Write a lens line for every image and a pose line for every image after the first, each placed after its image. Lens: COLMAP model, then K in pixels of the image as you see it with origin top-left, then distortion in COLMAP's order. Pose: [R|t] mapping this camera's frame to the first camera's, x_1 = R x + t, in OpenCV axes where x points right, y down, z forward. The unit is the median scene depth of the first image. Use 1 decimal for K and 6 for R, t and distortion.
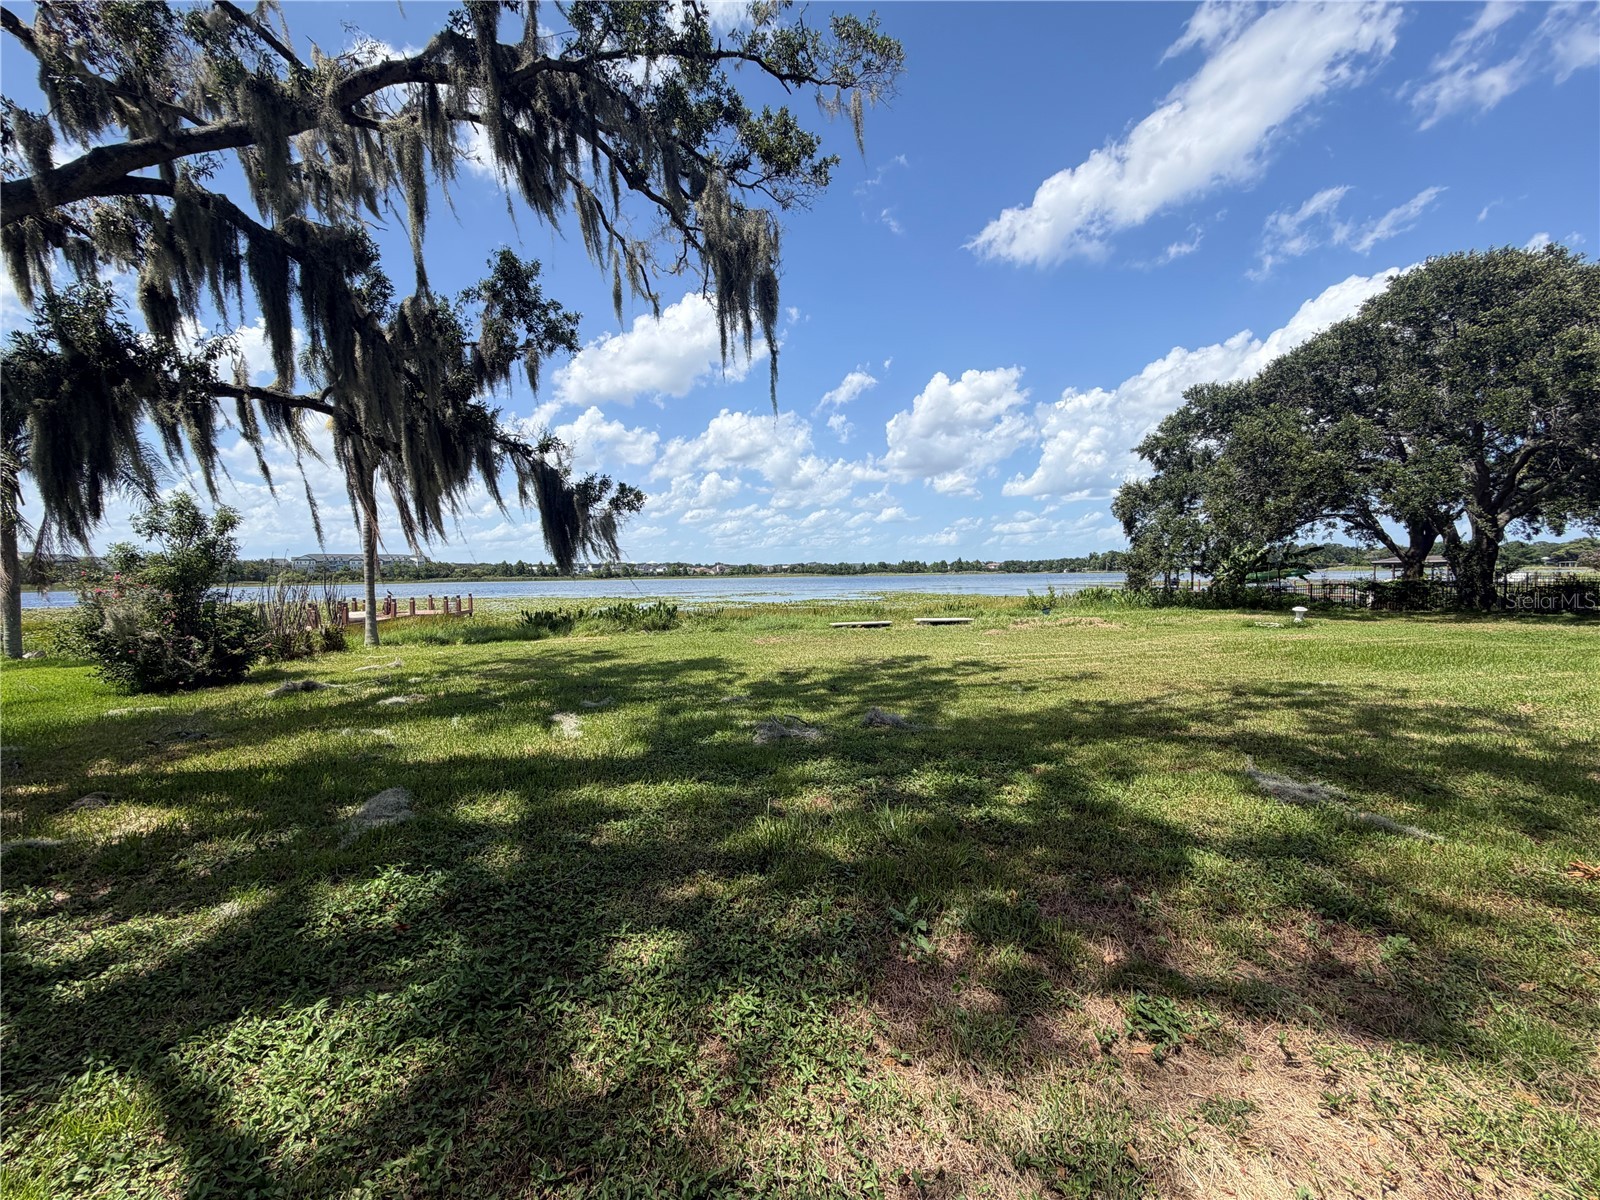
lens RADIAL K [[638.6, 0, 796.4], [0, 638.6, 595.7], [0, 0, 1]] dist [0.001203, 0.000045]
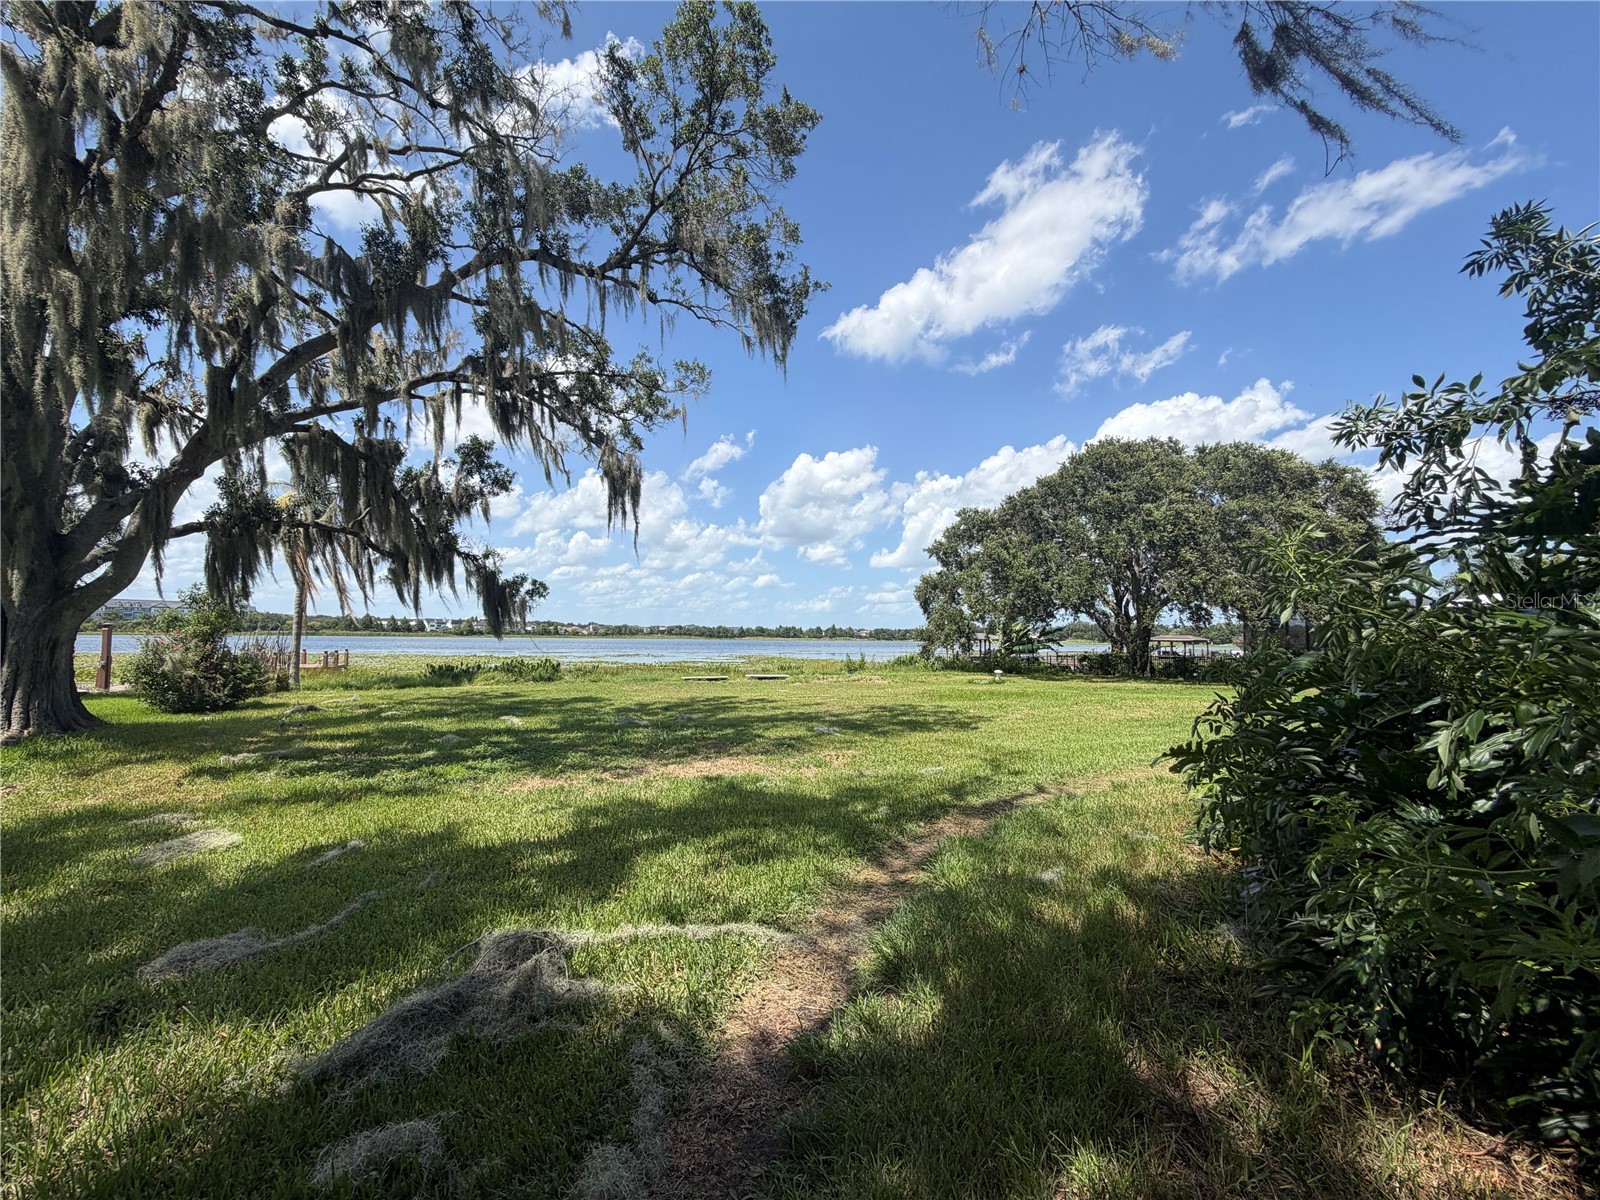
lens RADIAL K [[638.6, 0, 796.4], [0, 638.6, 595.7], [0, 0, 1]] dist [0.001203, 0.000045]
pose [[0.981953, 0.036758, 0.185517, 0.023224], [-0.018194, 0.994741, -0.100792, 0.003117], [-0.188246, 0.095598, 0.977458, -0.250043]]
